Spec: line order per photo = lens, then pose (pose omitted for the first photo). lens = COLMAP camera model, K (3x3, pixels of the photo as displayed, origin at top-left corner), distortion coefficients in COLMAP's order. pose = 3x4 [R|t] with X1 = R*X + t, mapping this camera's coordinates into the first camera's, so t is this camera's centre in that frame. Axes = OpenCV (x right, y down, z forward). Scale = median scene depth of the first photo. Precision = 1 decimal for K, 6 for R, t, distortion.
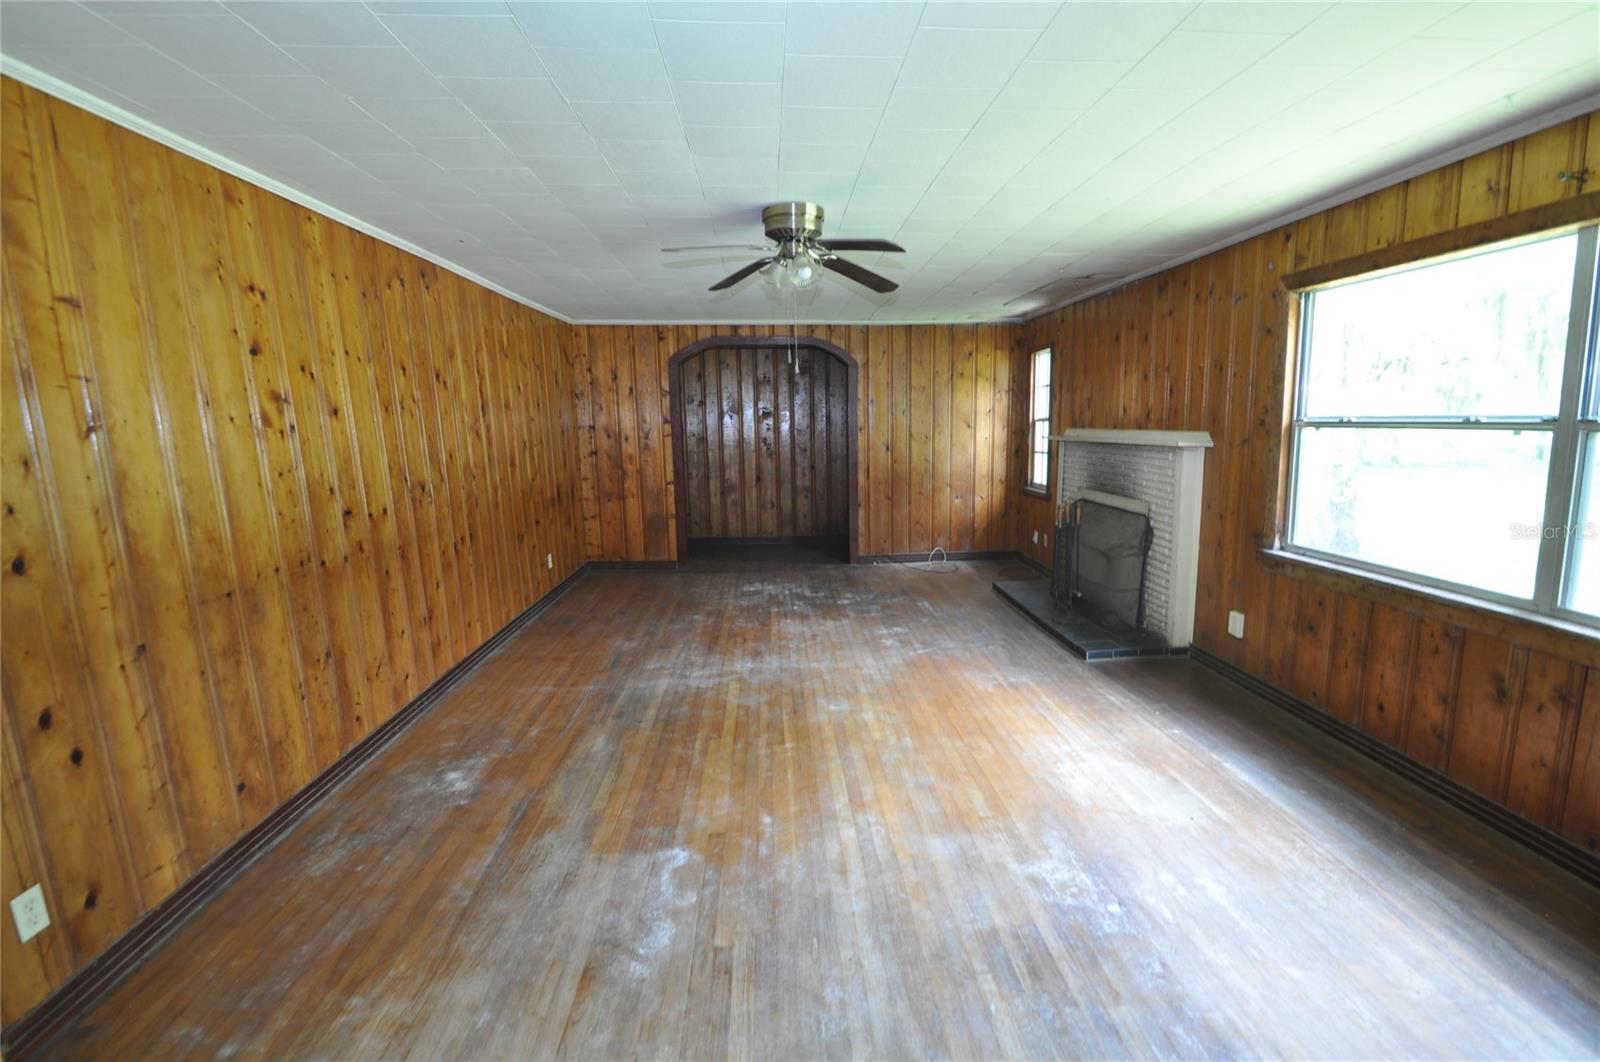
lens RADIAL K [[705.6, 0, 808.1], [0, 705.6, 538.3], [0, 0, 1]] dist [0.014882, -0.017143]
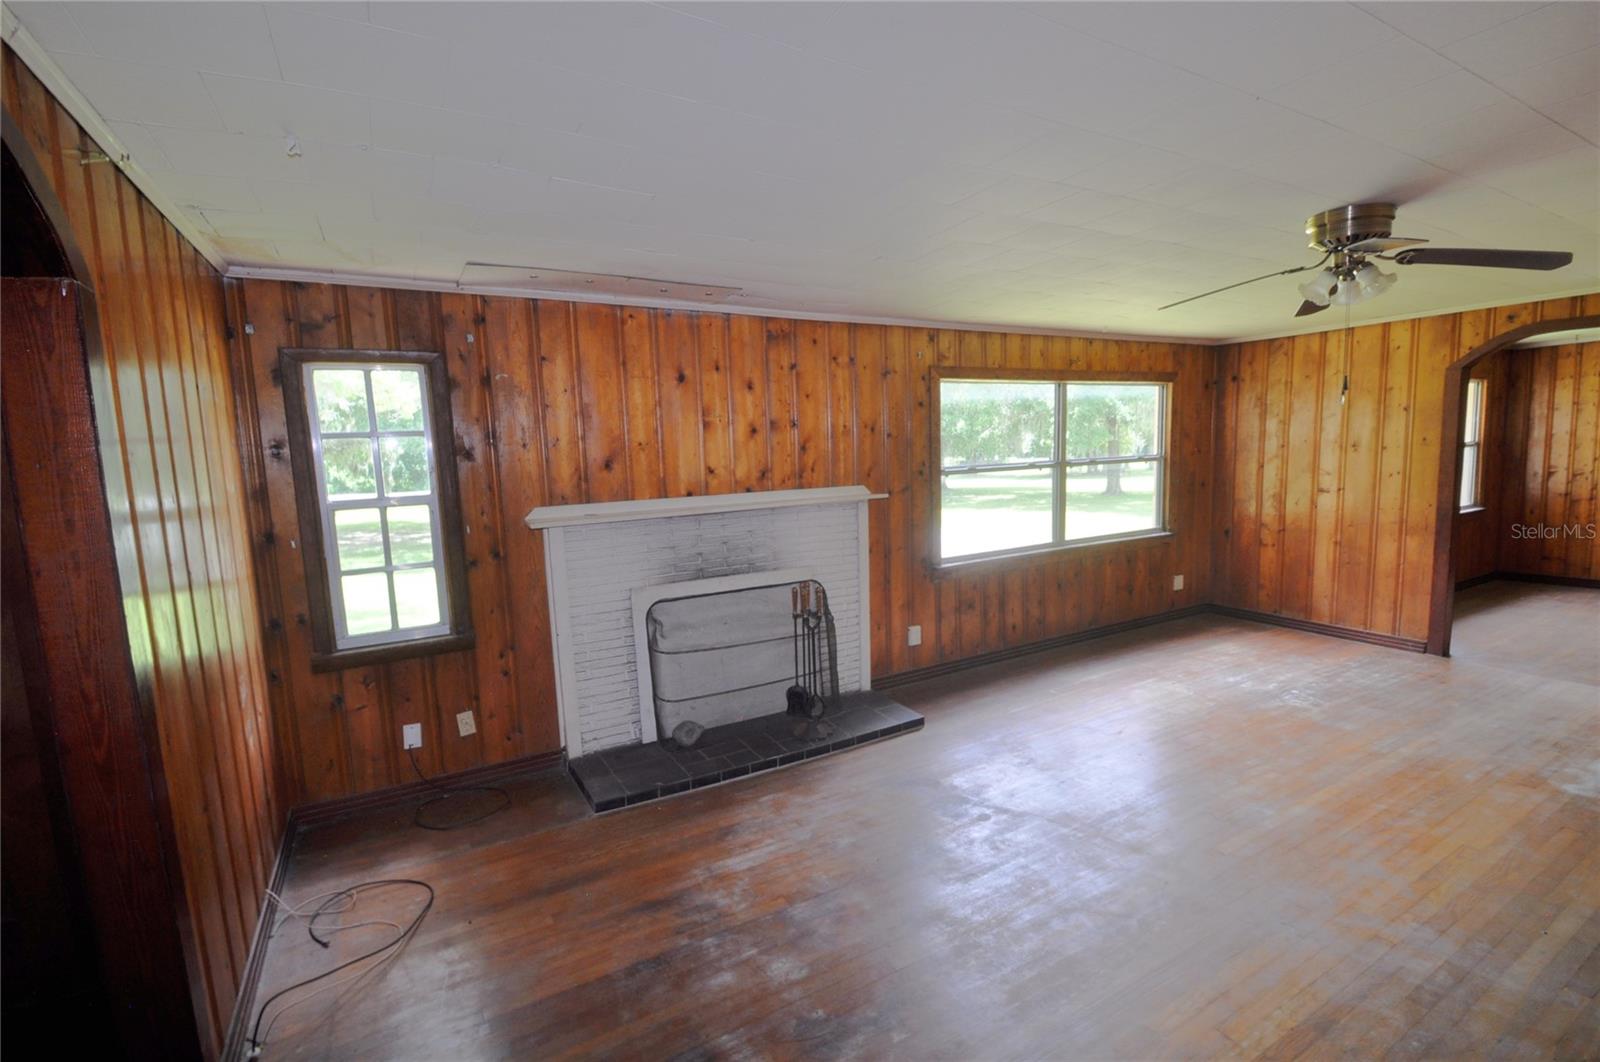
lens RADIAL K [[730.5, 0, 806.6], [0, 730.5, 531.9], [0, 0, 1]] dist [-0.000691, -0.008354]
pose [[-0.444593, -0.071755, 0.892854, -0.439368], [0.190638, 0.966369, 0.172590, -0.310797], [-0.875211, 0.246944, -0.415962, 1.662961]]
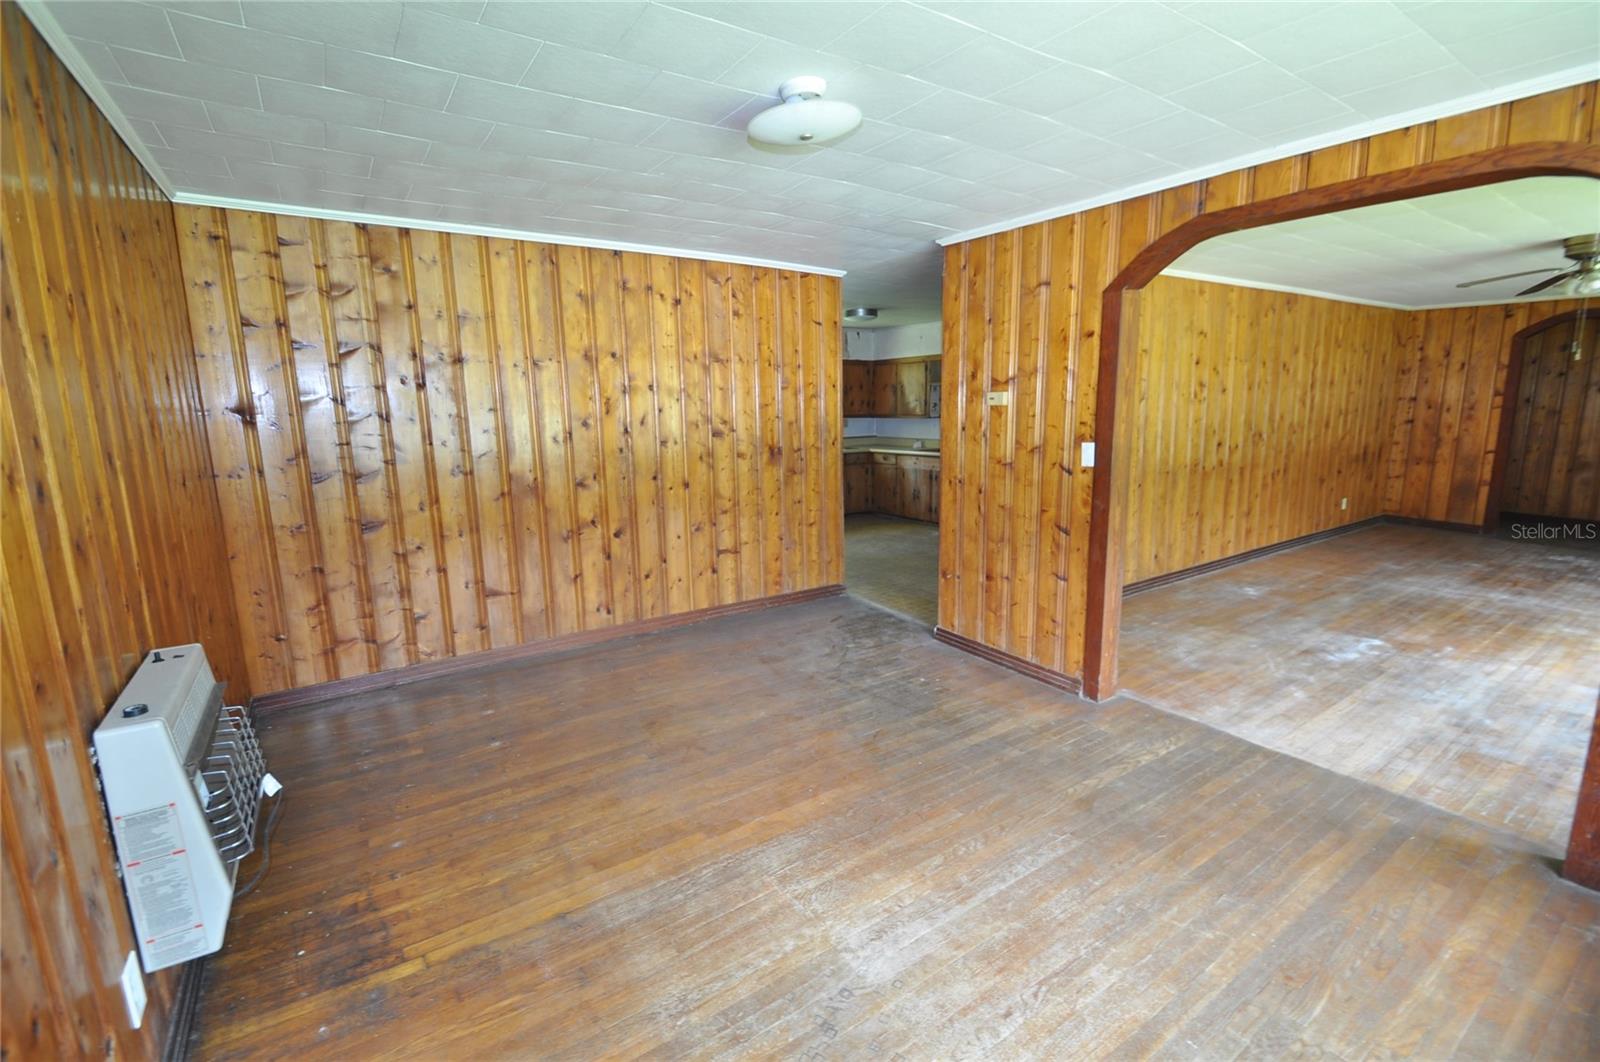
lens RADIAL K [[705.6, 0, 808.1], [0, 705.6, 538.3], [0, 0, 1]] dist [0.014882, -0.017143]
pose [[0.509676, 0.170685, -0.843266, 0.342347], [-0.135490, 0.983817, 0.117243, 0.110914], [0.849631, 0.054499, 0.524554, -0.730868]]
